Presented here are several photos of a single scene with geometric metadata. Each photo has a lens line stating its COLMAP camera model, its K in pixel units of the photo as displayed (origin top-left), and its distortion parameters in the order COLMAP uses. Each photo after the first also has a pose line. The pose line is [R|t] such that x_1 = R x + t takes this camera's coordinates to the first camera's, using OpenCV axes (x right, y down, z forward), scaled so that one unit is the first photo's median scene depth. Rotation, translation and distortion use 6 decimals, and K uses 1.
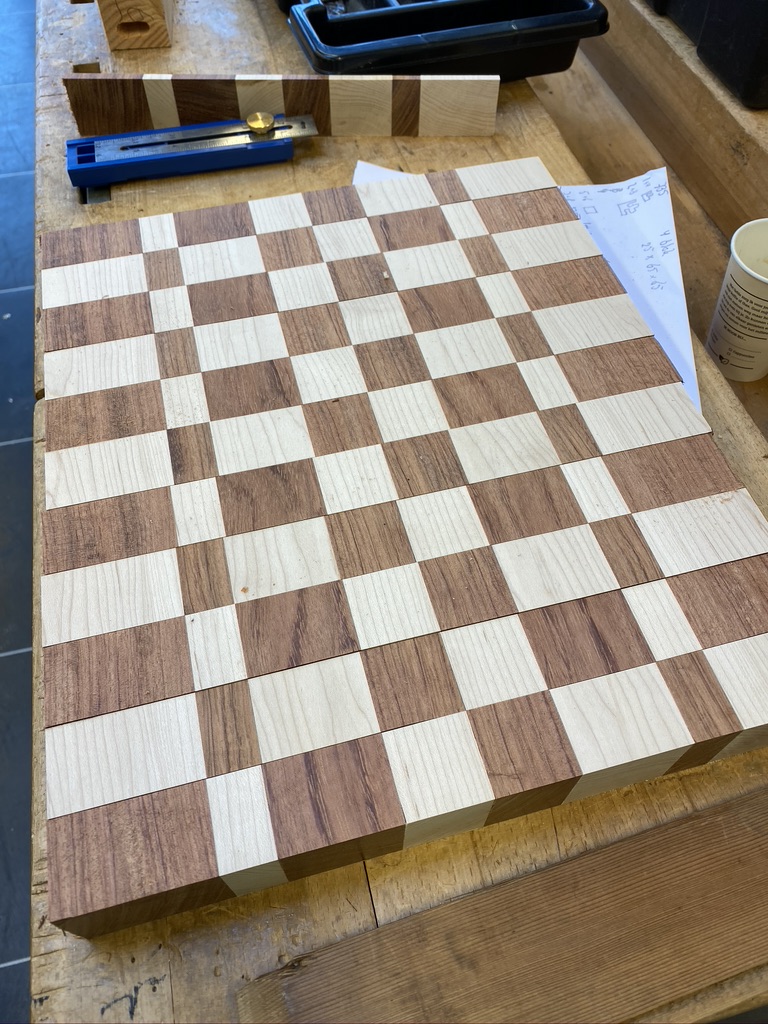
lens RADIAL K [[786.3, 0, 380.3], [0, 786.3, 518.1], [0, 0, 1]] dist [0.002356, 0.004195]
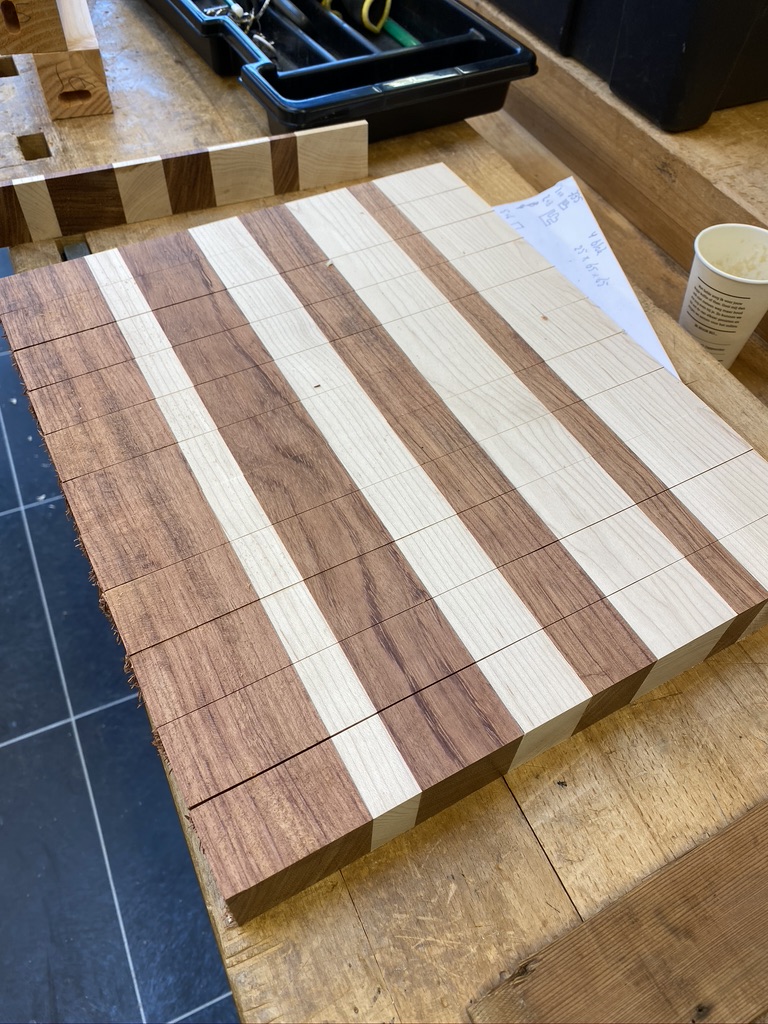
lens RADIAL K [[786.3, 0, 380.3], [0, 786.3, 518.1], [0, 0, 1]] dist [0.002356, 0.004195]
pose [[0.981129, -0.135332, 0.138102, -0.158569], [0.142985, 0.988606, -0.047044, 0.008569], [-0.130162, 0.065902, 0.989300, -0.002493]]
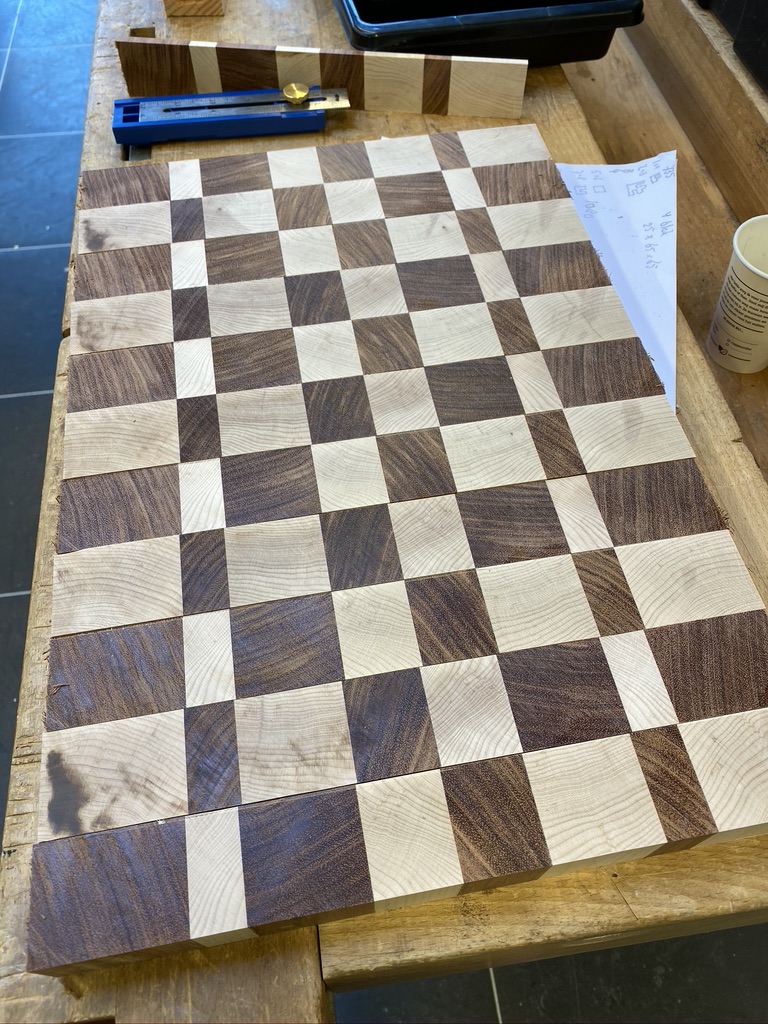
lens RADIAL K [[783.4, 0, 384.0], [0, 783.4, 512.0], [0, 0, 1]] dist [0.009365, -0.004095]
pose [[0.995396, 0.082146, -0.049387, 0.058574], [-0.081228, 0.996488, 0.020319, 0.023254], [0.050883, -0.016214, 0.998573, -0.048689]]
